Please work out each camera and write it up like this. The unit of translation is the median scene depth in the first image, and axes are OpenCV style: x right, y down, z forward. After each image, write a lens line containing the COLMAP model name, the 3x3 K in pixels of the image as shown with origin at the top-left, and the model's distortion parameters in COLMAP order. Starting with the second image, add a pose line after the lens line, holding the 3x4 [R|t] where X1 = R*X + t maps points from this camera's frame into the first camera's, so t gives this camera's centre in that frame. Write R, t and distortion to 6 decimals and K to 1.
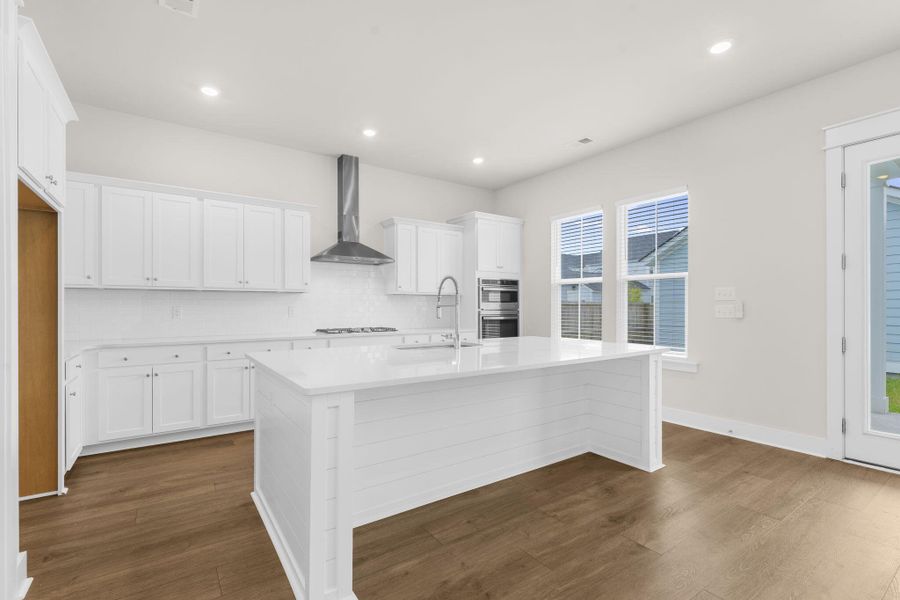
lens RADIAL K [[402.4, 0, 447.5], [0, 402.4, 306.0], [0, 0, 1]] dist [-0.005418, 0.001137]
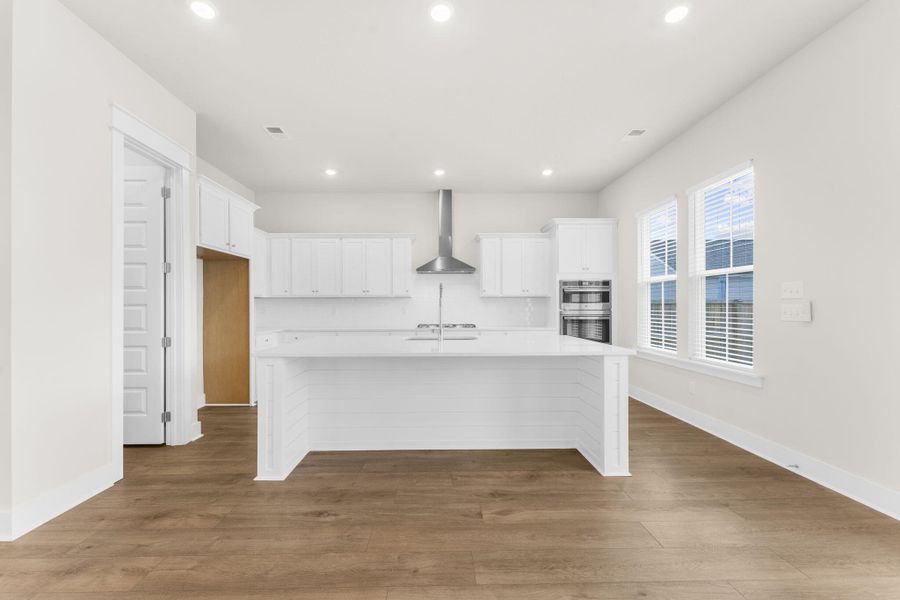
lens RADIAL K [[367.9, 0, 450.4], [0, 367.9, 305.3], [0, 0, 1]] dist [-0.000089, 0.000268]
pose [[0.837674, -0.005714, -0.546141, 0.498567], [0.004633, 0.999984, -0.003357, -0.001122], [0.546151, 0.000282, 0.837687, 0.031235]]
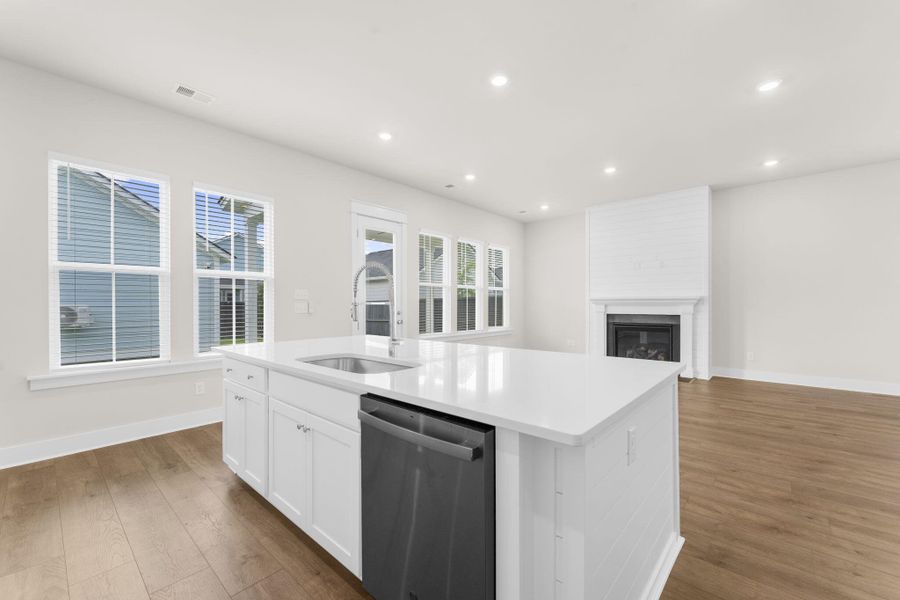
lens RADIAL K [[367.9, 0, 438.4], [0, 367.9, 302.7], [0, 0, 1]] dist [-0.000089, 0.000268]
pose [[-0.210403, 0.002940, 0.977610, -0.522490], [0.002547, 0.999994, -0.002459, 0.000199], [-0.977611, 0.001972, -0.210409, 0.777192]]
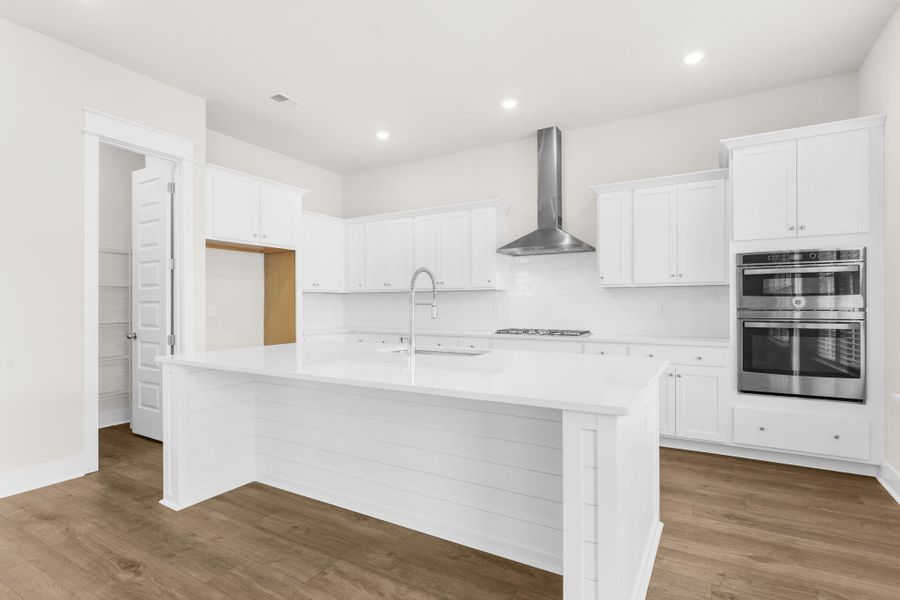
lens RADIAL K [[462.7, 0, 445.7], [0, 462.7, 298.4], [0, 0, 1]] dist [0.005701, -0.000507]
pose [[0.409720, -0.013715, -0.912108, 0.684458], [0.004402, 0.999905, -0.013057, 0.000724], [0.912201, 0.001335, 0.409742, 0.484804]]
